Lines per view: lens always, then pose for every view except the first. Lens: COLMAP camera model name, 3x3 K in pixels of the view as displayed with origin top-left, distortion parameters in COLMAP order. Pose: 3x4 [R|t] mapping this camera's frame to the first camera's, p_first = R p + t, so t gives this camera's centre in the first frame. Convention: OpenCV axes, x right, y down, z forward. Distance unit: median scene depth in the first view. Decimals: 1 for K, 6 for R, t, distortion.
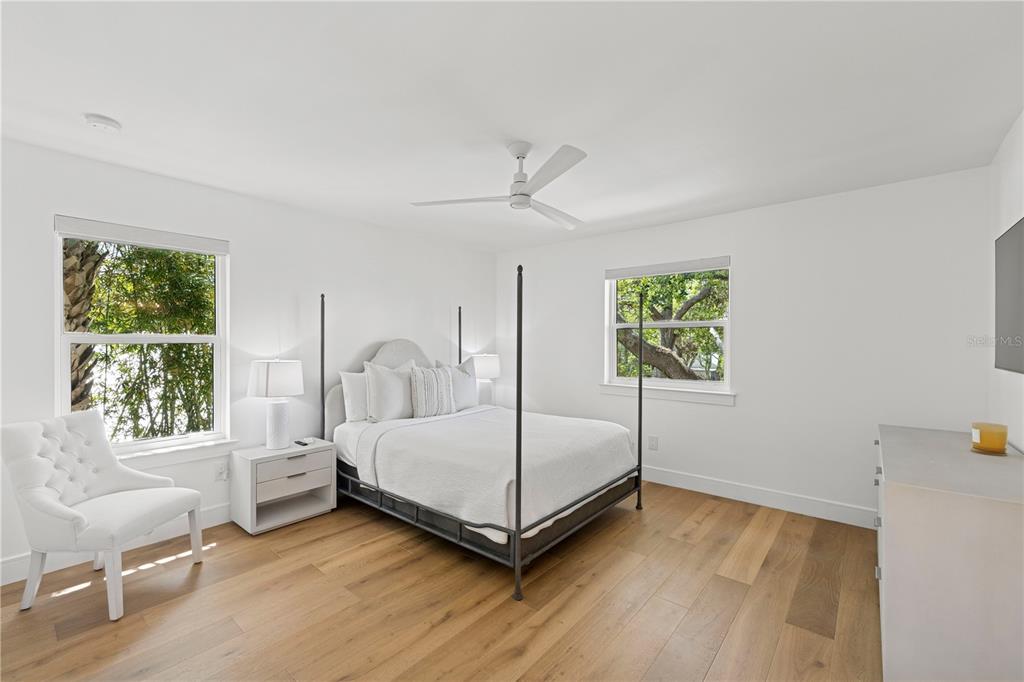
lens RADIAL K [[432.4, 0, 512.0], [0, 432.4, 341.0], [0, 0, 1]] dist [-0.000077, -0.000404]
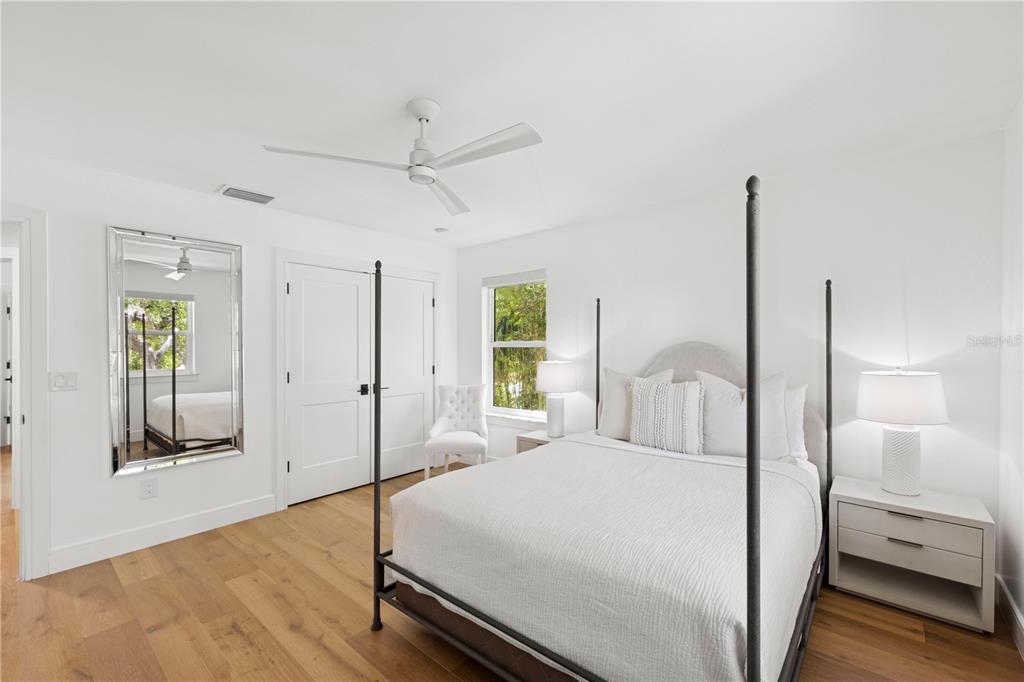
lens RADIAL K [[432.4, 0, 512.0], [0, 432.4, 341.0], [0, 0, 1]] dist [-0.000077, -0.000404]
pose [[-0.018333, -0.010182, -0.999780, 0.912244], [0.000010, 0.999948, -0.010184, 0.001024], [0.999832, -0.000196, -0.018332, 1.287028]]
